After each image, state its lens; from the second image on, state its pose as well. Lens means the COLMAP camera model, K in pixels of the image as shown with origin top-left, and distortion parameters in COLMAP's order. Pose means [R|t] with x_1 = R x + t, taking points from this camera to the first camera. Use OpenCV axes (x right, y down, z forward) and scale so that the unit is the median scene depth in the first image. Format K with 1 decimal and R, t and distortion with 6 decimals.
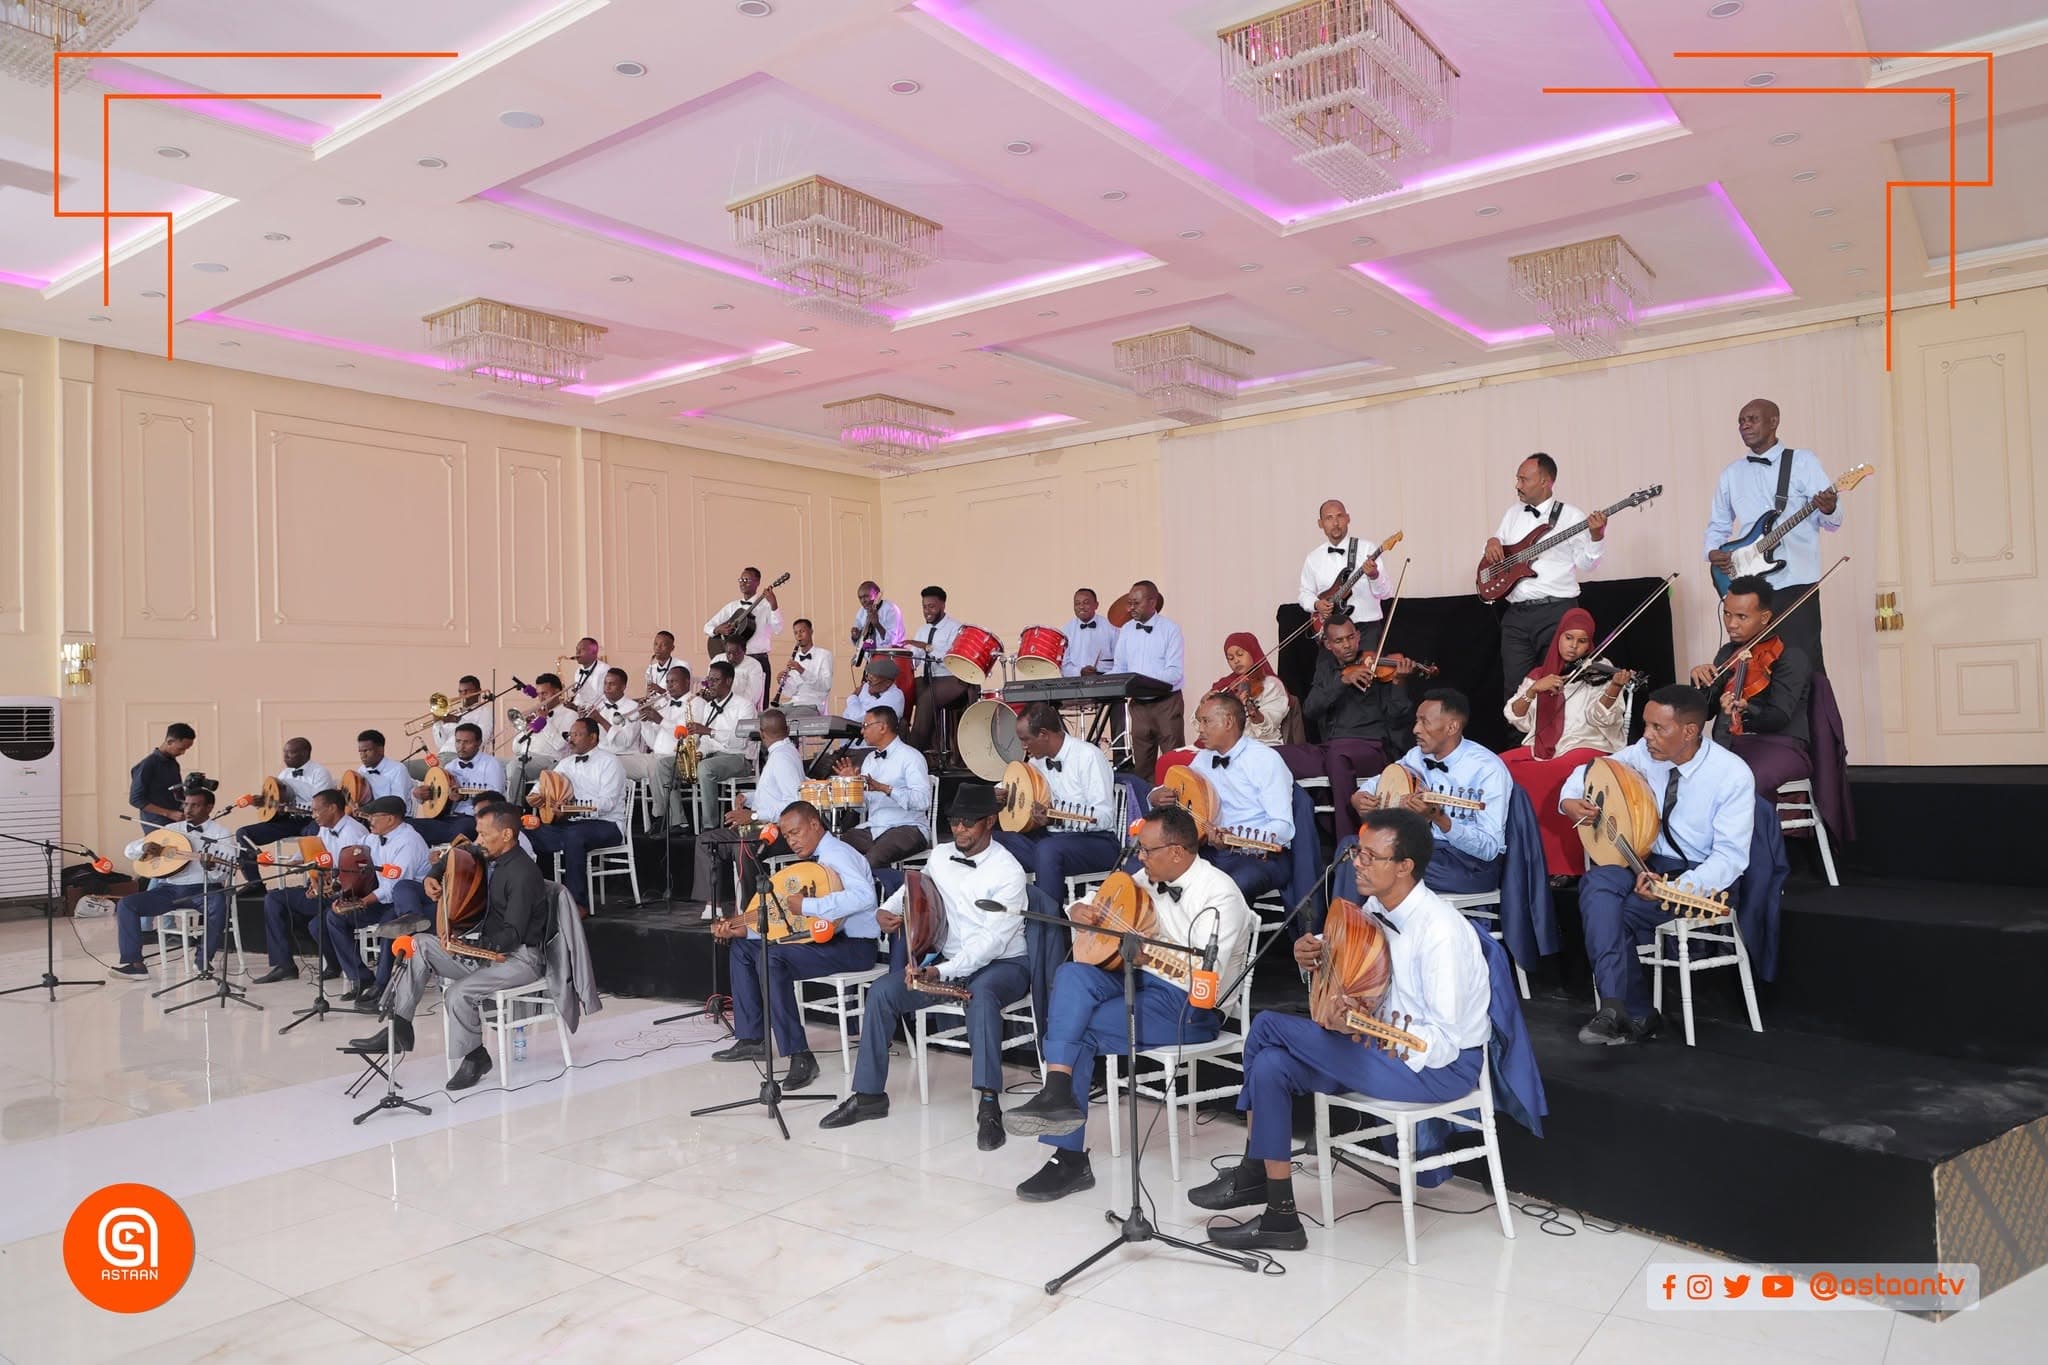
lens RADIAL K [[1402.5, 0, 1024.0], [0, 1402.5, 682.5], [0, 0, 1]] dist [-0.031742, 0.004788]
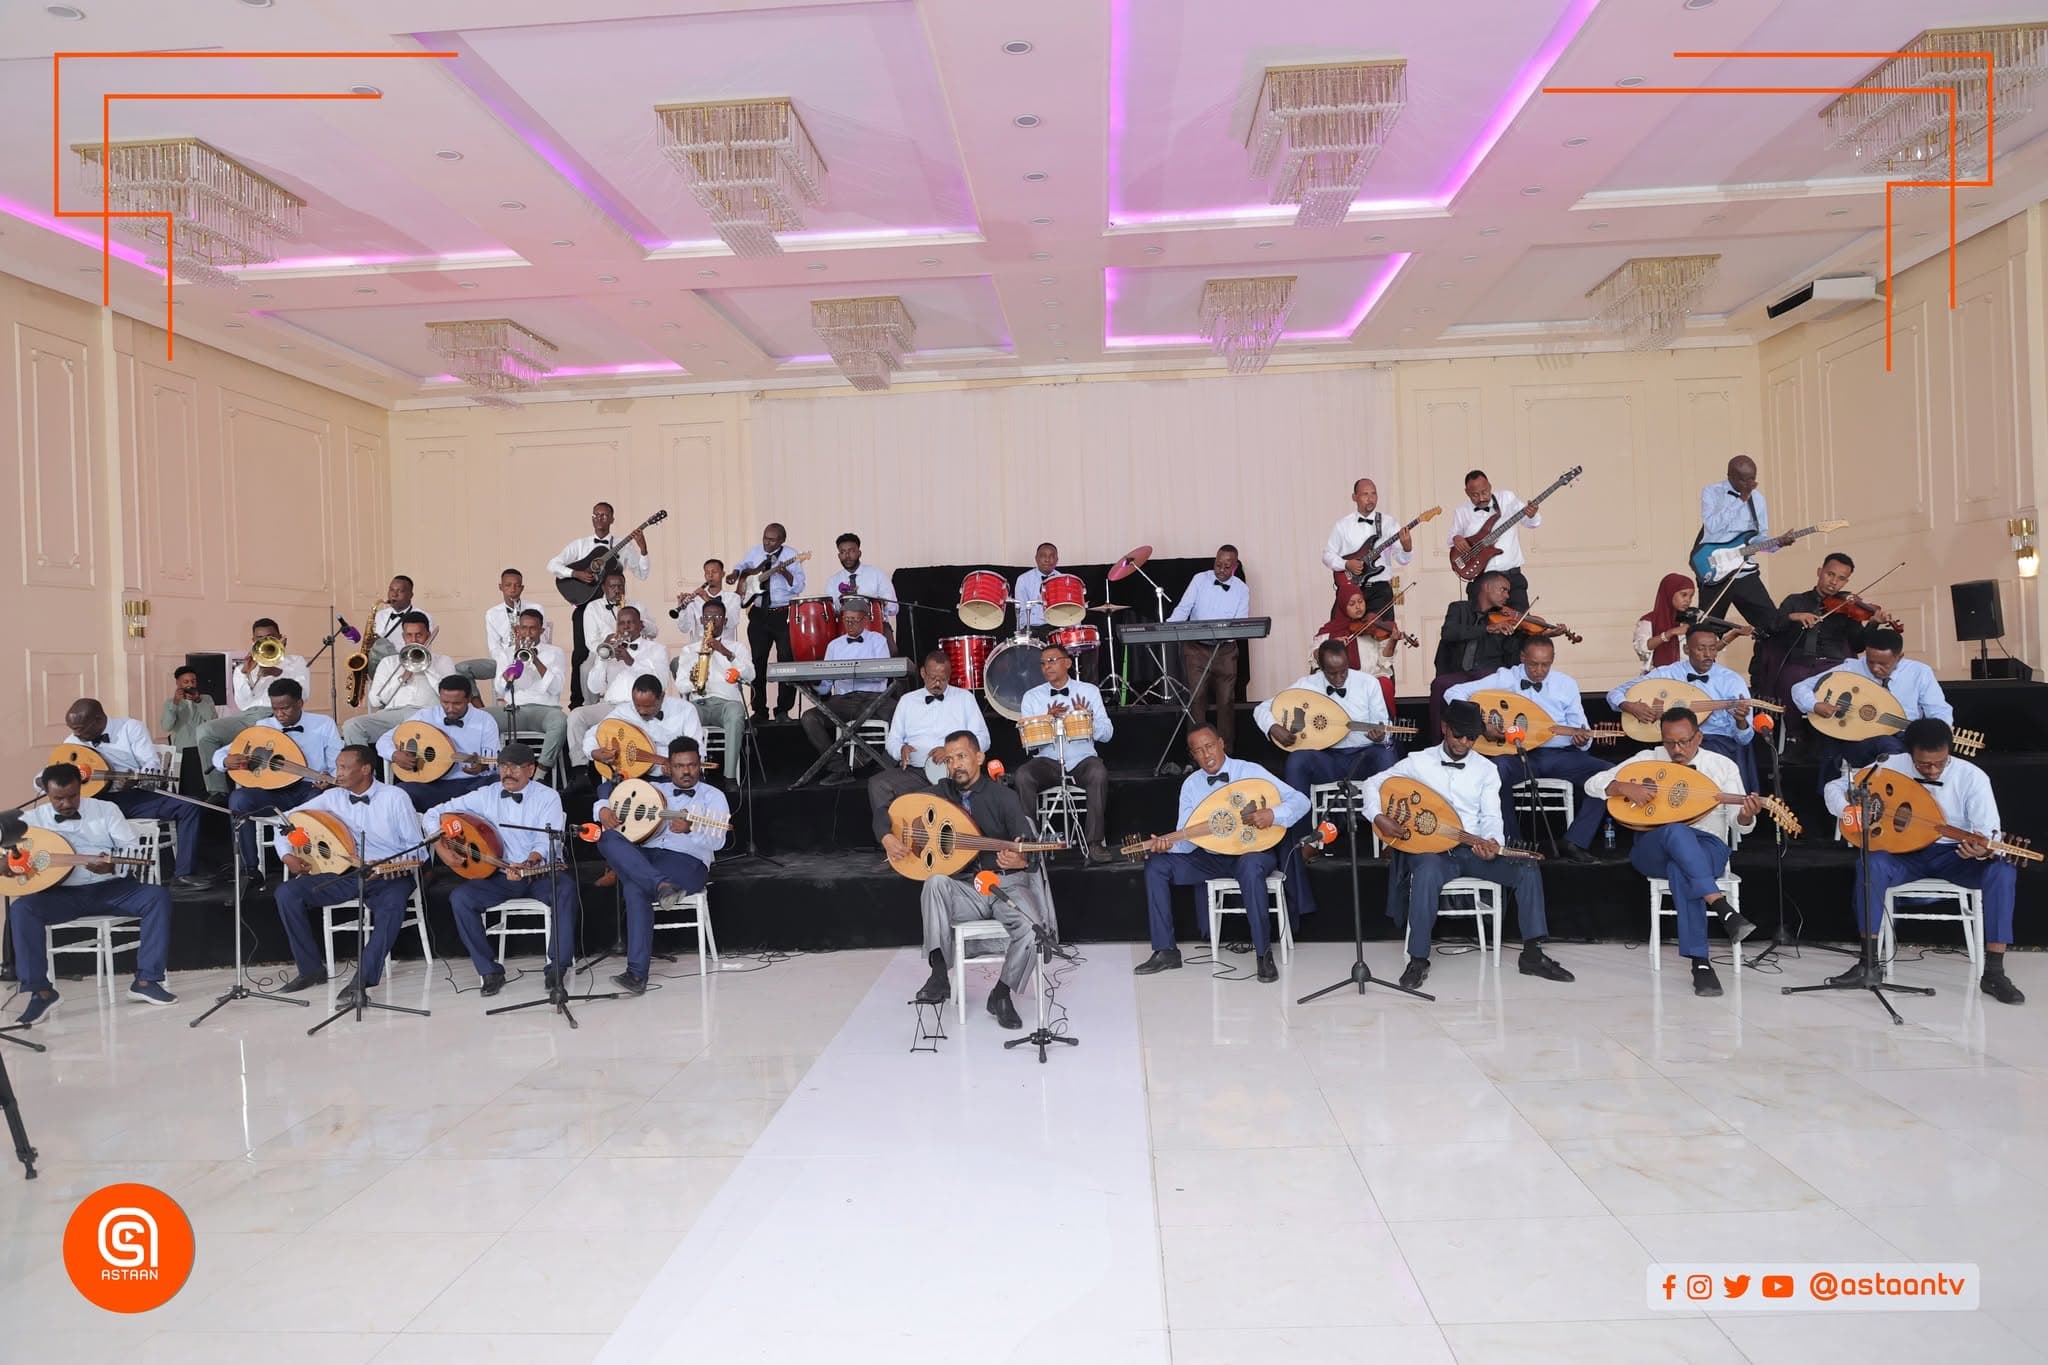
lens RADIAL K [[1402.5, 0, 1024.0], [0, 1402.5, 682.5], [0, 0, 1]] dist [-0.031742, 0.004788]
pose [[0.848314, -0.002964, 0.529486, -0.434942], [-0.006014, 0.999866, 0.015232, 0.018798], [-0.529460, -0.016106, 0.848182, 0.081771]]
